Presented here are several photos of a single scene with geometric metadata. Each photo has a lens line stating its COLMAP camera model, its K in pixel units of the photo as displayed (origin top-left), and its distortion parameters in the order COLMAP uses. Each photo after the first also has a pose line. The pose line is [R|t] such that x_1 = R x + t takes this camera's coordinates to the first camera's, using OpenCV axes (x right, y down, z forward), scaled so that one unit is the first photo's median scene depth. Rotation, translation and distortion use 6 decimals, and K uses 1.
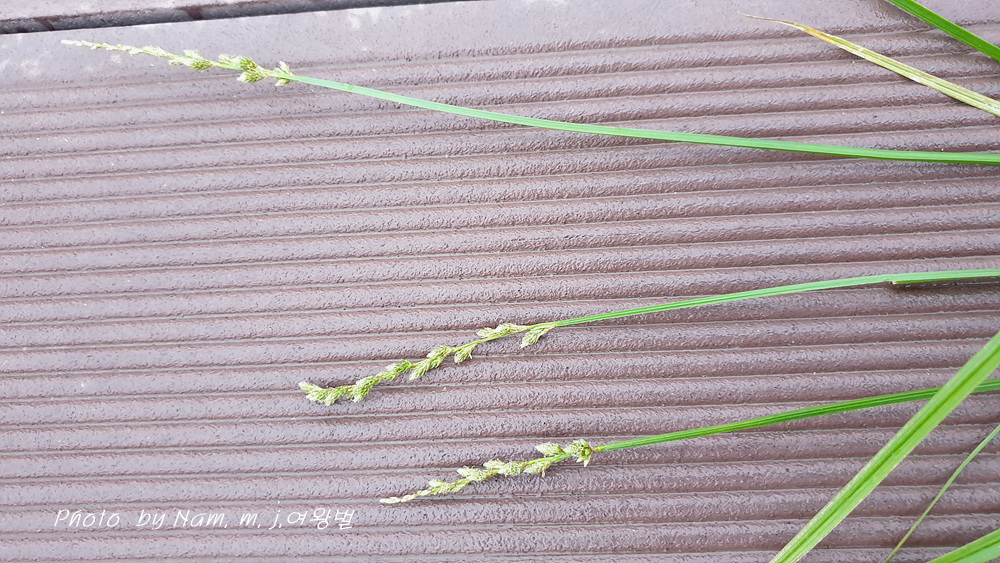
lens RADIAL K [[809.0, 0, 500.0], [0, 809.0, 281.5], [0, 0, 1]] dist [-0.002648, 0.007376]
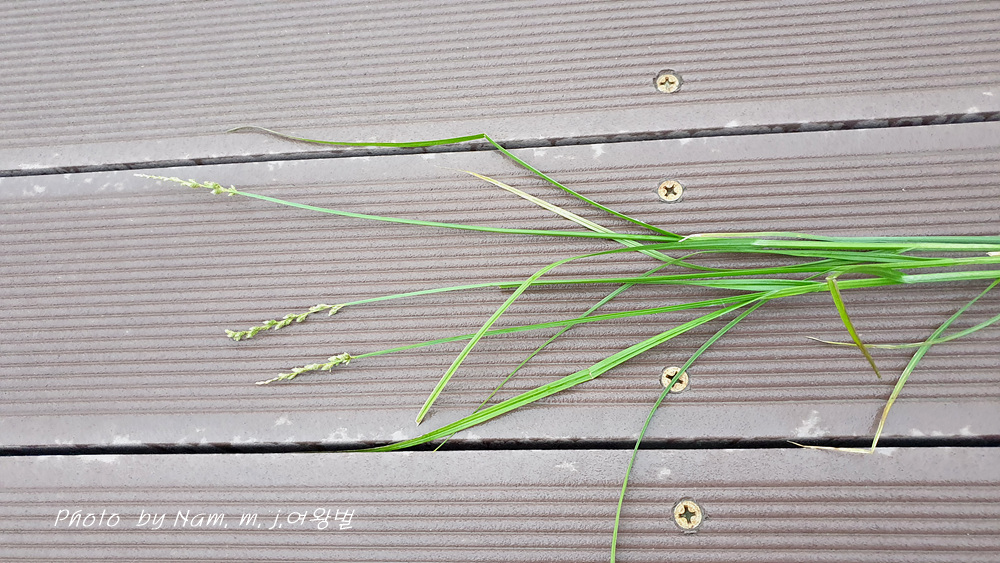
lens RADIAL K [[809.0, 0, 500.0], [0, 809.0, 281.5], [0, 0, 1]] dist [-0.002648, 0.007376]
pose [[0.997801, 0.021750, -0.062606, 0.577456], [-0.031418, 0.986964, -0.157842, 0.297067], [0.058356, 0.159462, 0.985478, -1.032313]]
